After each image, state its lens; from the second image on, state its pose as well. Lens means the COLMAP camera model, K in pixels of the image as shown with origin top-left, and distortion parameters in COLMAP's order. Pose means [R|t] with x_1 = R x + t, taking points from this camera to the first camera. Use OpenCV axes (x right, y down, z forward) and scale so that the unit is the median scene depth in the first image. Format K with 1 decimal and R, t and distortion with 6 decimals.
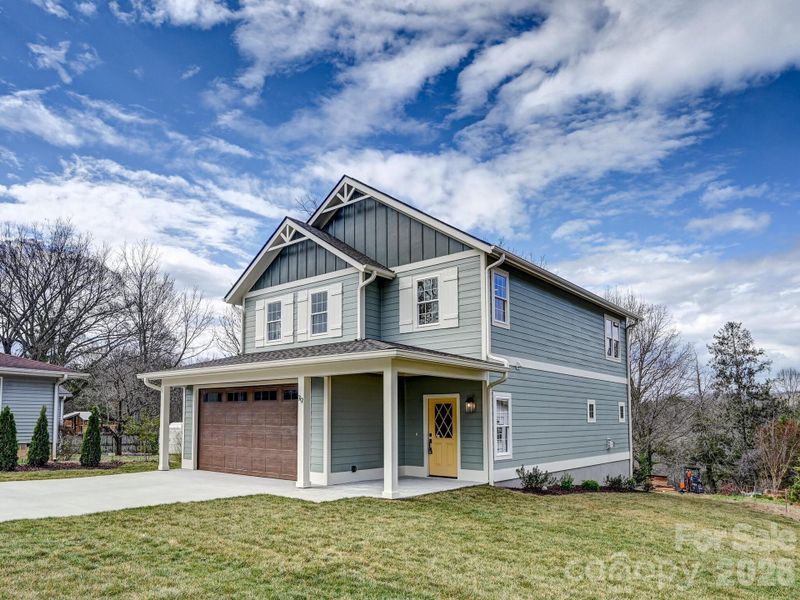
lens RADIAL K [[529.2, 0, 398.6], [0, 529.2, 345.8], [0, 0, 1]] dist [-0.007235, 0.000096]
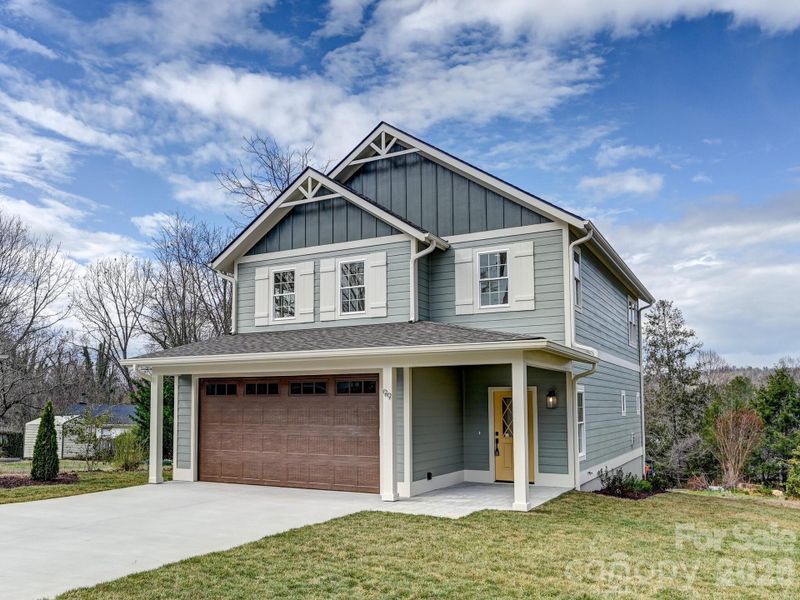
lens RADIAL K [[642.2, 0, 389.5], [0, 642.2, 322.8], [0, 0, 1]] dist [0.003760, 0.000247]
pose [[0.981123, 0.020606, 0.192283, -0.296378], [-0.022357, 0.999726, 0.006943, -0.015389], [-0.192087, -0.011111, 0.981315, 0.004500]]
